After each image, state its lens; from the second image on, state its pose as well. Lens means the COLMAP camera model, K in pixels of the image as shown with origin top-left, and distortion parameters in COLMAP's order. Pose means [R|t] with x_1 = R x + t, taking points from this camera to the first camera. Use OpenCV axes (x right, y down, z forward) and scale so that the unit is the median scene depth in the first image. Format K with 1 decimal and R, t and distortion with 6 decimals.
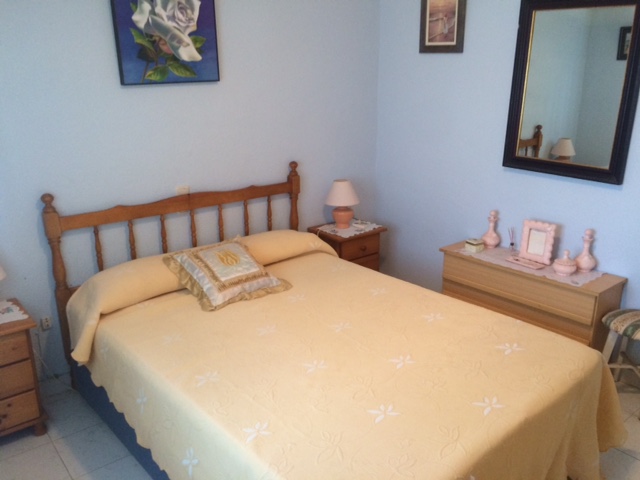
lens RADIAL K [[561.5, 0, 320.0], [0, 561.5, 235.5], [0, 0, 1]] dist [-0.000687, -0.018258]
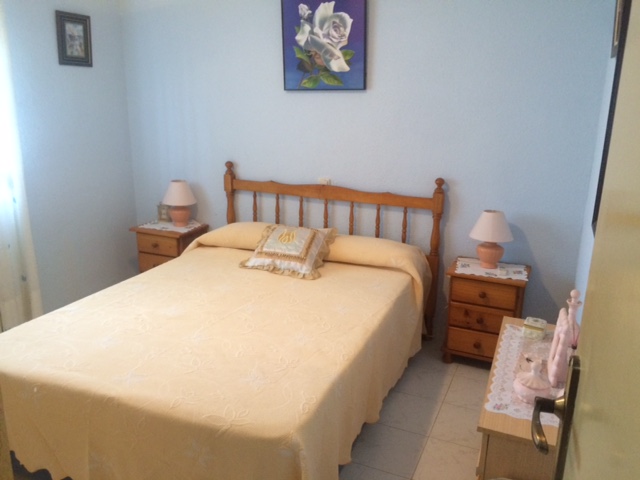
lens RADIAL K [[561.5, 0, 319.1], [0, 561.5, 245.1], [0, 0, 1]] dist [-0.000687, -0.018258]
pose [[0.431062, 0.249825, -0.867049, 0.869777], [-0.276956, 0.951157, 0.136368, -0.120567], [0.858767, 0.181351, 0.479198, 0.488795]]
